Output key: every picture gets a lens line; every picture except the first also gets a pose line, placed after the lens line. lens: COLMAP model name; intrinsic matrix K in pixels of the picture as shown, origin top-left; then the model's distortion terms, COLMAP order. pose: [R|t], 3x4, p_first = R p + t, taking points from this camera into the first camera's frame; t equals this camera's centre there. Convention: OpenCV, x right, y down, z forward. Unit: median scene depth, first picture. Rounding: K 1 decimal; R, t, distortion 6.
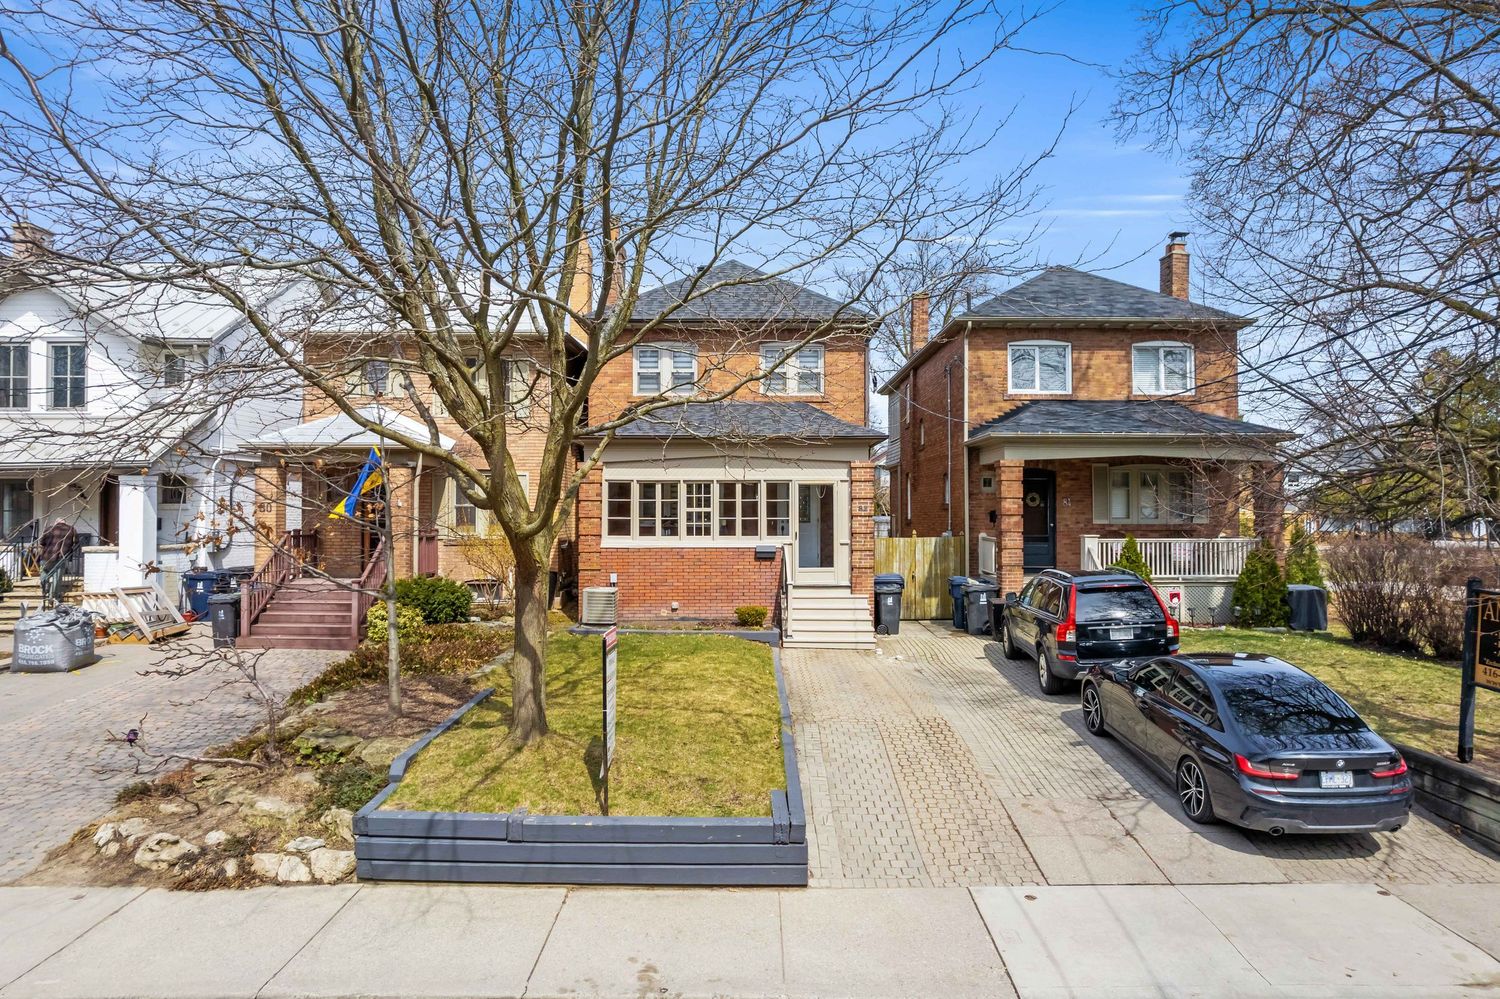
lens RADIAL K [[957.1, 0, 745.5], [0, 957.1, 511.2], [0, 0, 1]] dist [-0.084426, 0.073702]
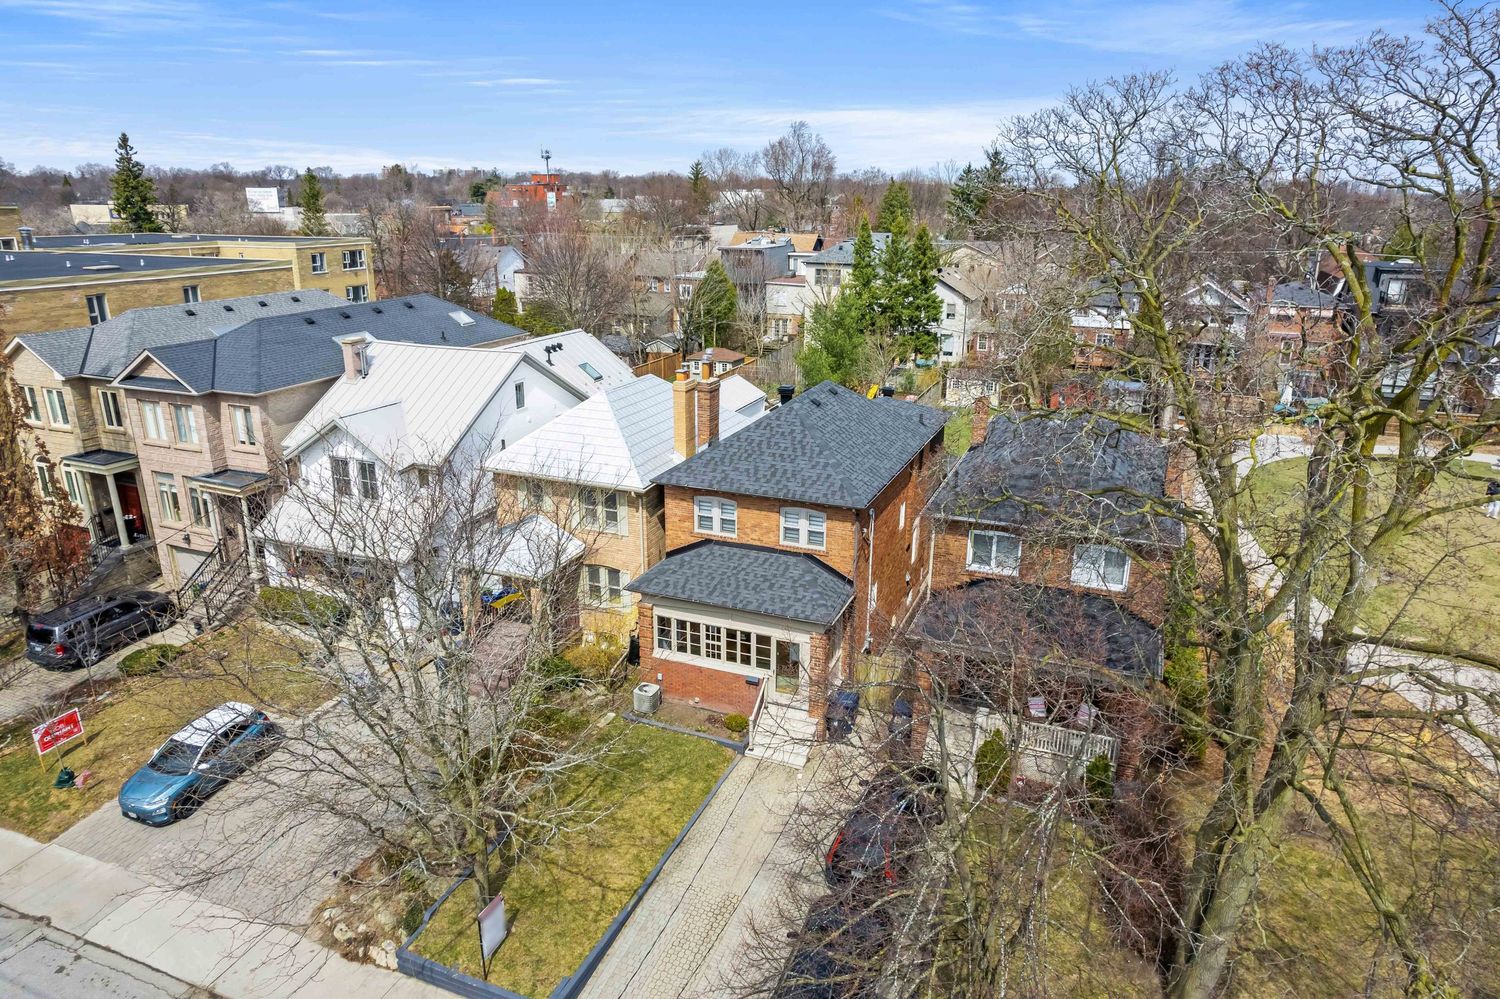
lens RADIAL K [[919.3, 0, 745.6], [0, 919.3, 491.5], [0, 0, 1]] dist [-0.076829, 0.054053]
pose [[0.929849, 0.117820, -0.348569, 0.465033], [-0.006927, 0.952783, 0.303574, -0.656295], [0.367877, -0.279864, 0.886760, -0.170381]]
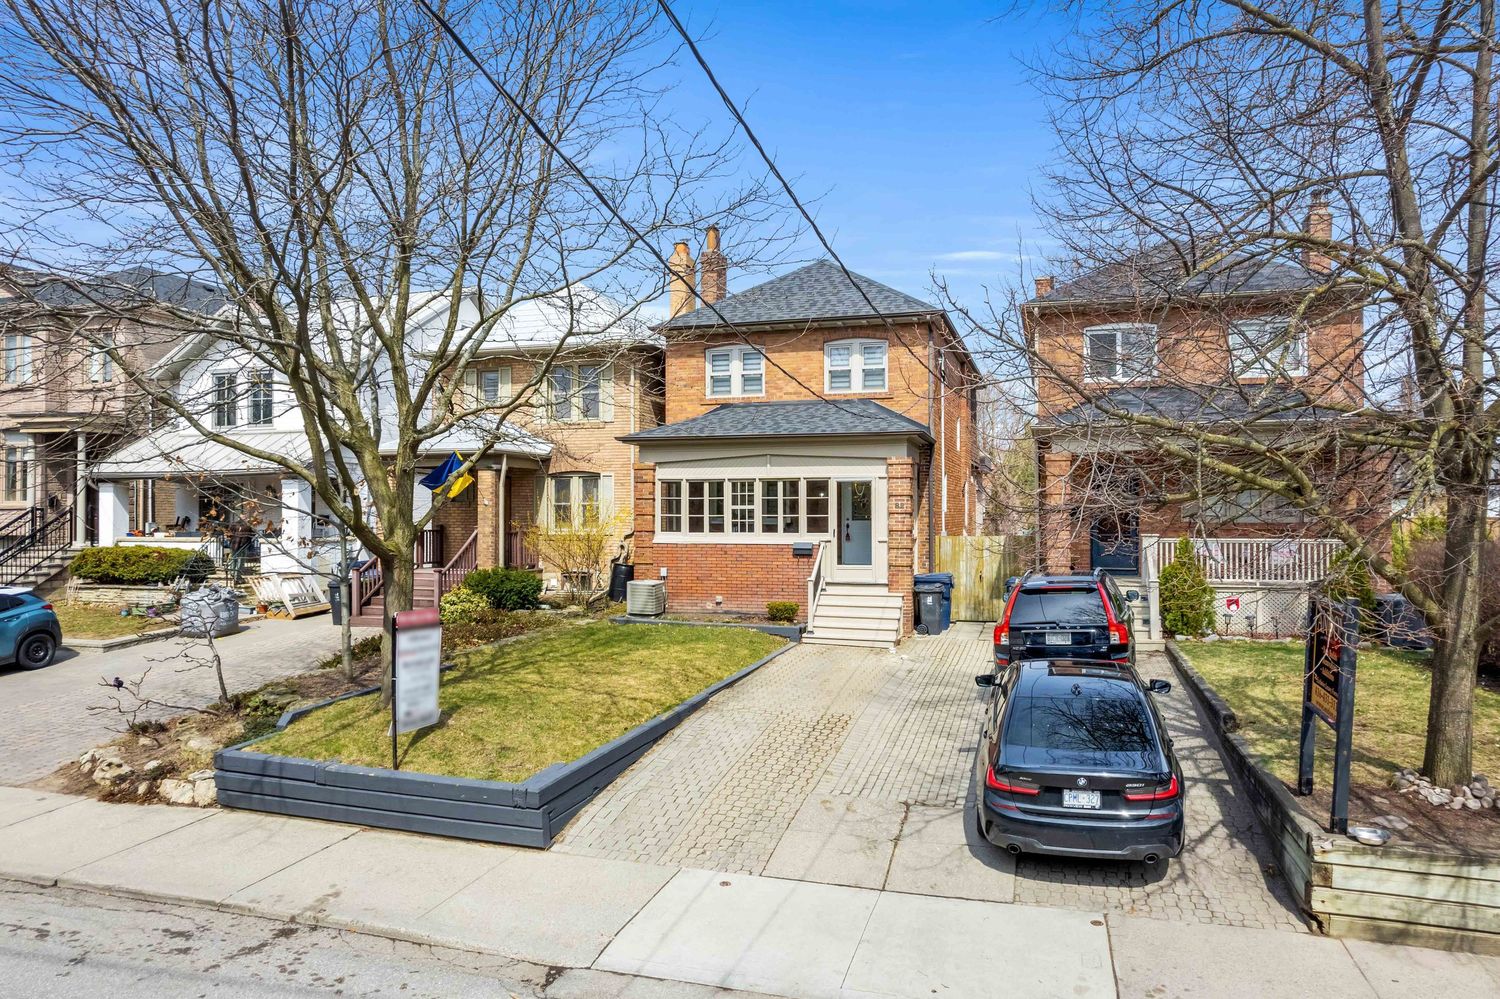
lens RADIAL K [[957.1, 0, 745.5], [0, 957.1, 511.2], [0, 0, 1]] dist [-0.084426, 0.073702]
pose [[0.956934, -0.000591, -0.290303, 0.255543], [0.000586, 1.000000, -0.000104, 0.002922], [0.290303, -0.000070, 0.956935, 0.010644]]
